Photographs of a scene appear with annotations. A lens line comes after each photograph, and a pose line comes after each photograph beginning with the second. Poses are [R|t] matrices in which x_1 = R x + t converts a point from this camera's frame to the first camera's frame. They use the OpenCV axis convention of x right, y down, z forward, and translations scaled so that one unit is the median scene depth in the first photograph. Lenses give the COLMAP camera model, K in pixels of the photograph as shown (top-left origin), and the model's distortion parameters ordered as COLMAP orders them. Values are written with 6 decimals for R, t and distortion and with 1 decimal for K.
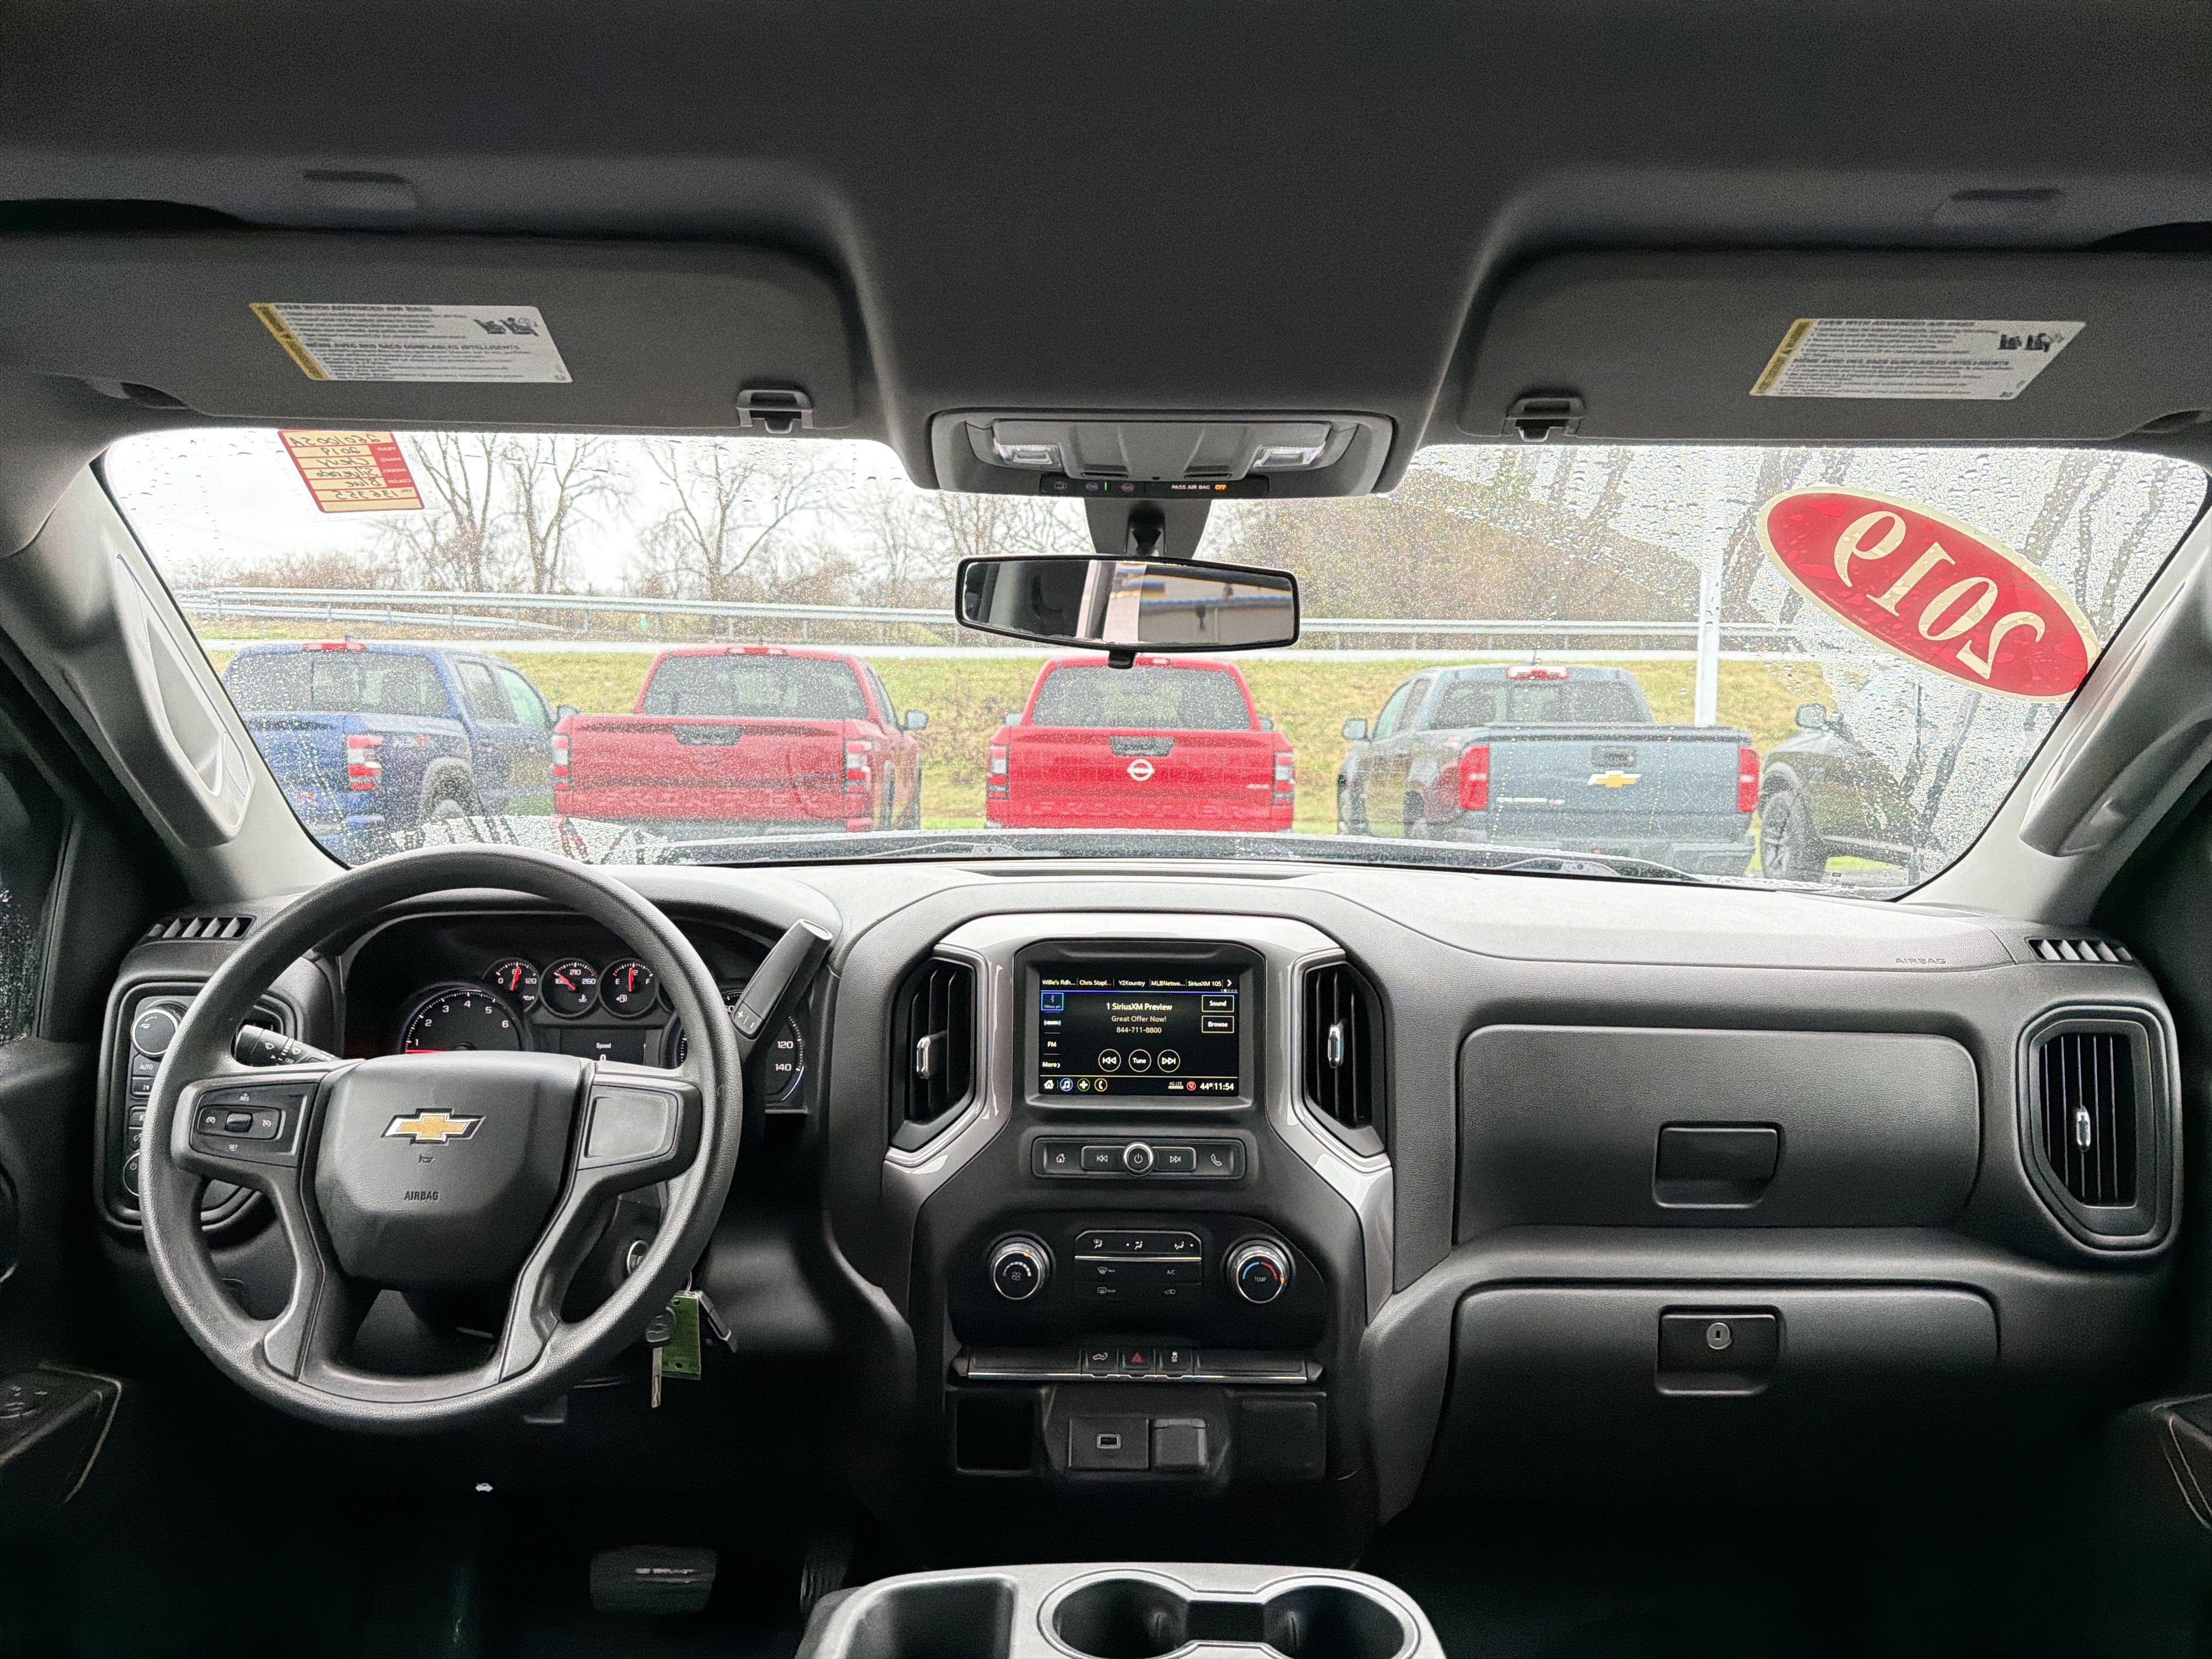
lens RADIAL K [[1544.0, 0, 1126.5], [0, 1544.0, 789.0], [0, 0, 1]] dist [0.043082, -0.052340]
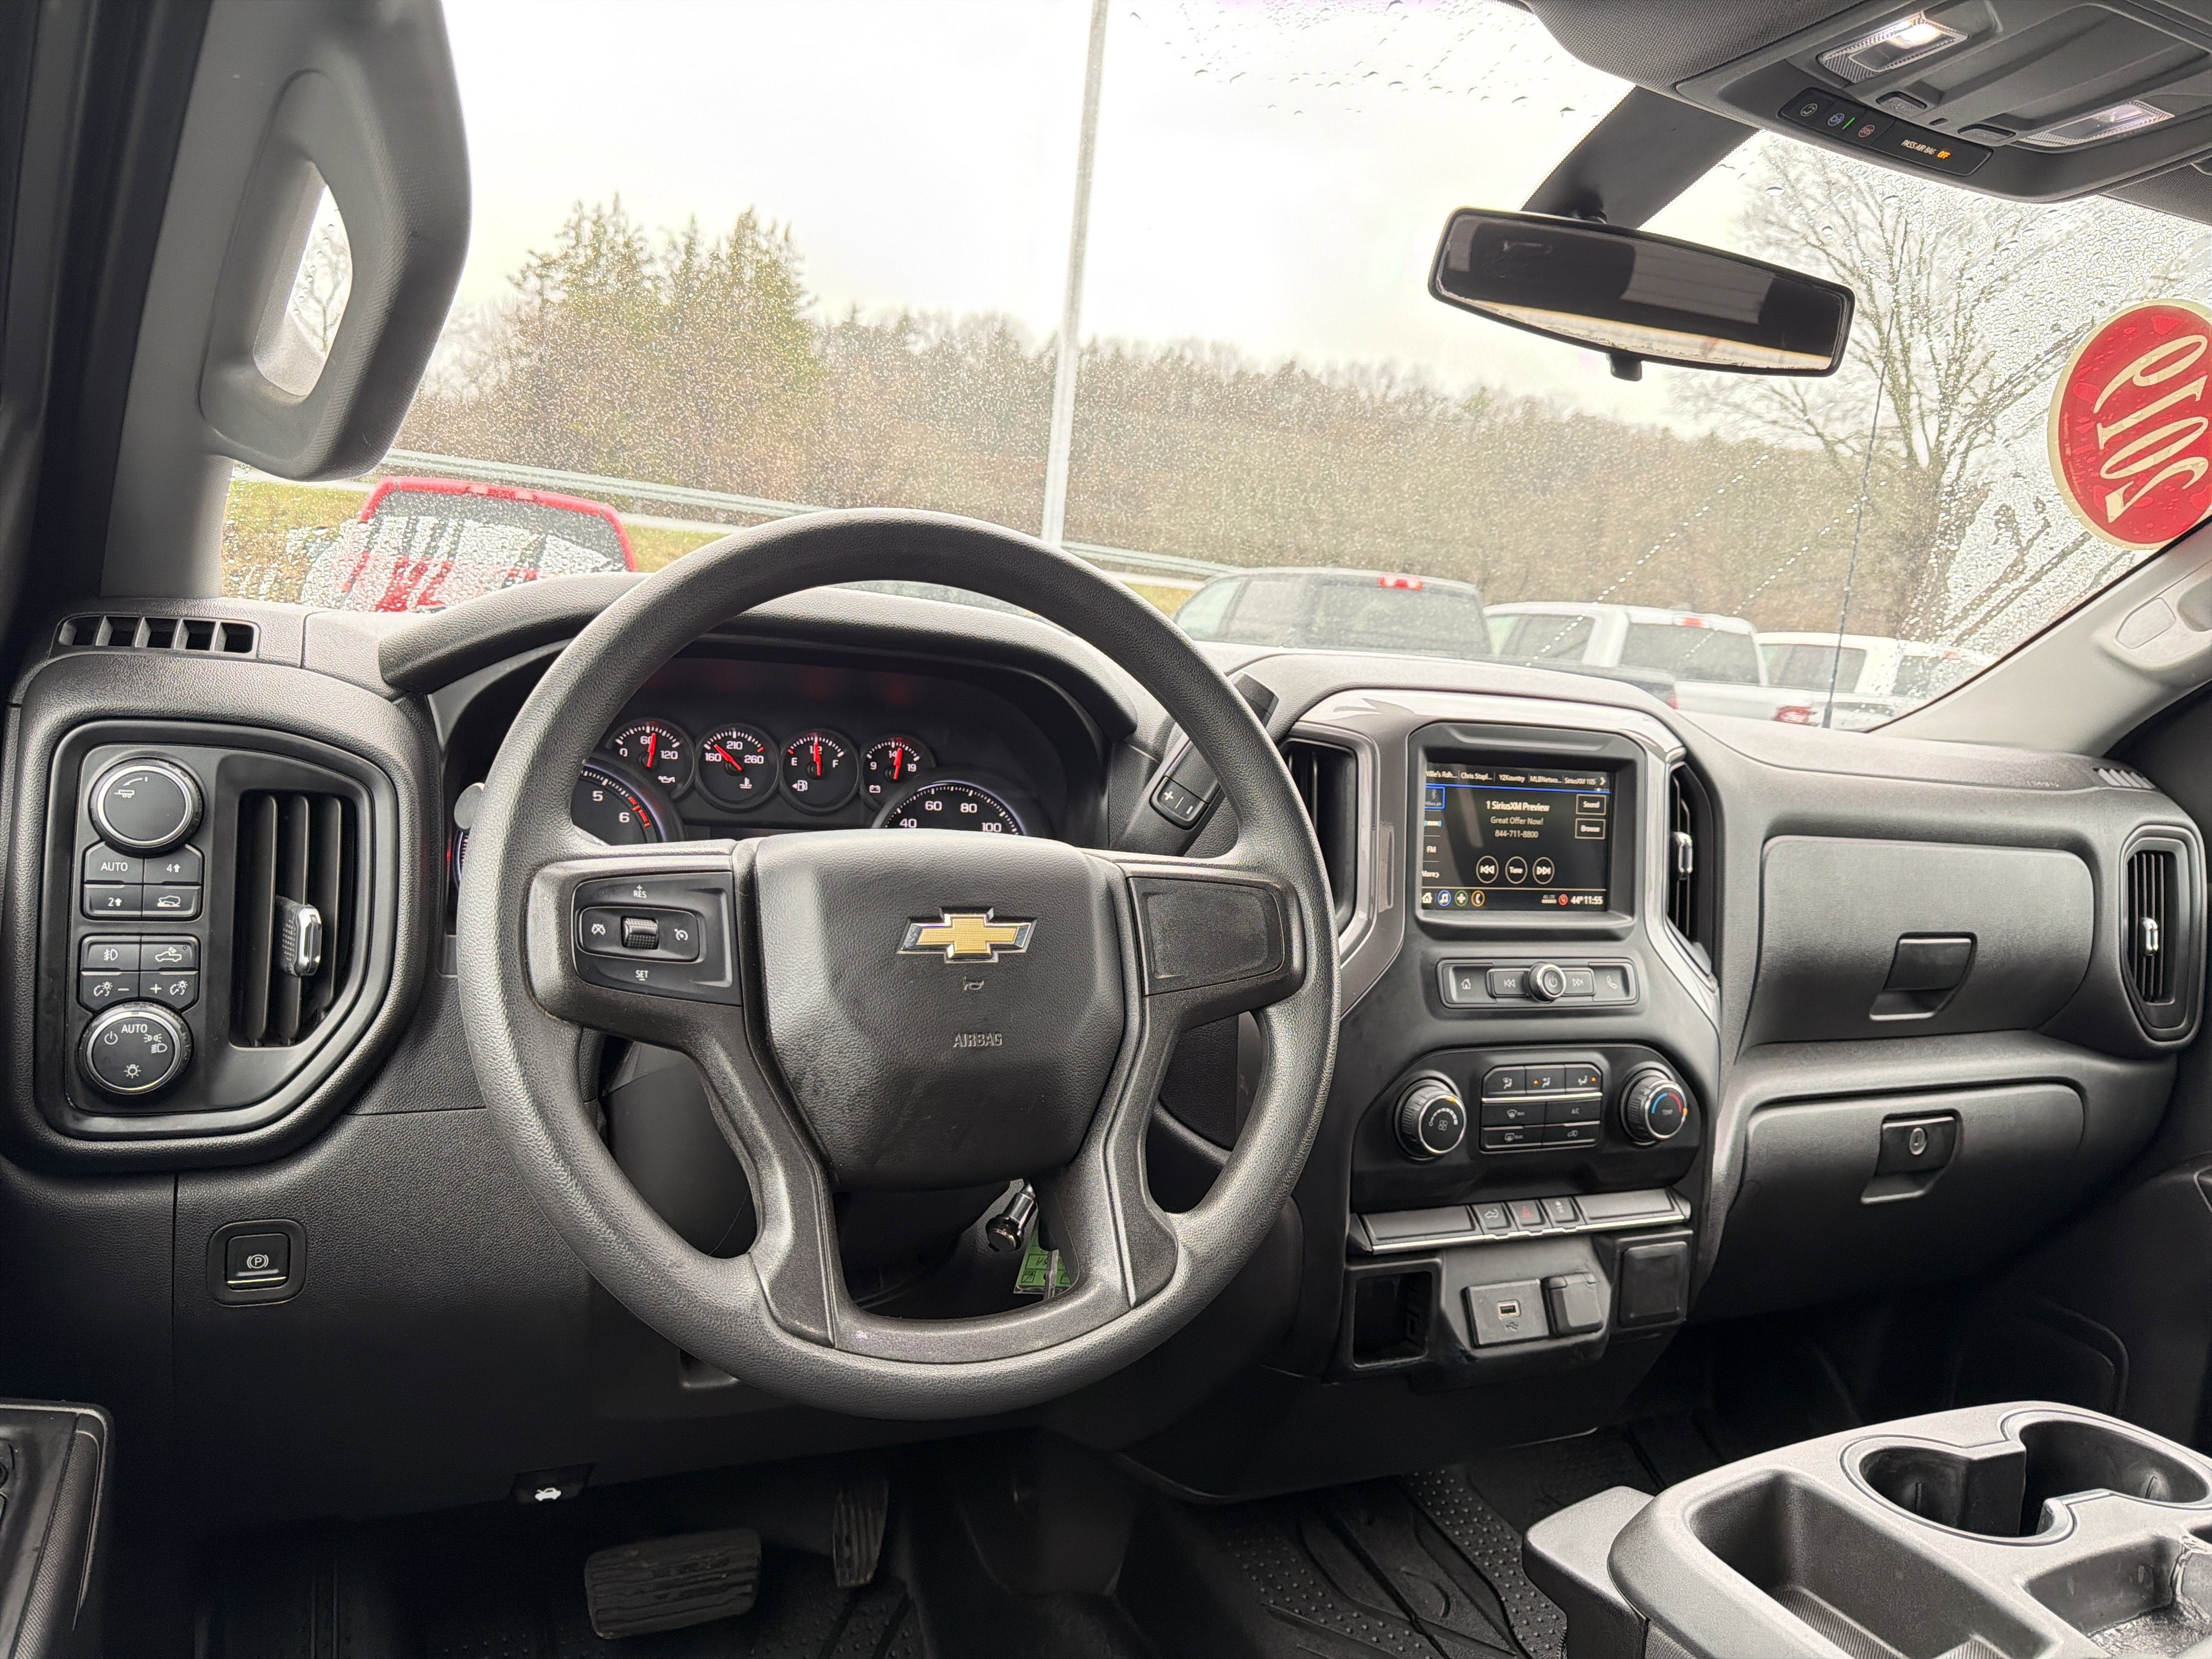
lens RADIAL K [[1544.0, 0, 1117.2], [0, 1544.0, 819.8], [0, 0, 1]] dist [0.043082, -0.052340]
pose [[0.895282, 0.021410, 0.444985, -0.560805], [-0.060792, 0.995372, 0.074418, 0.099115], [-0.441333, -0.093677, 0.892441, 0.346198]]
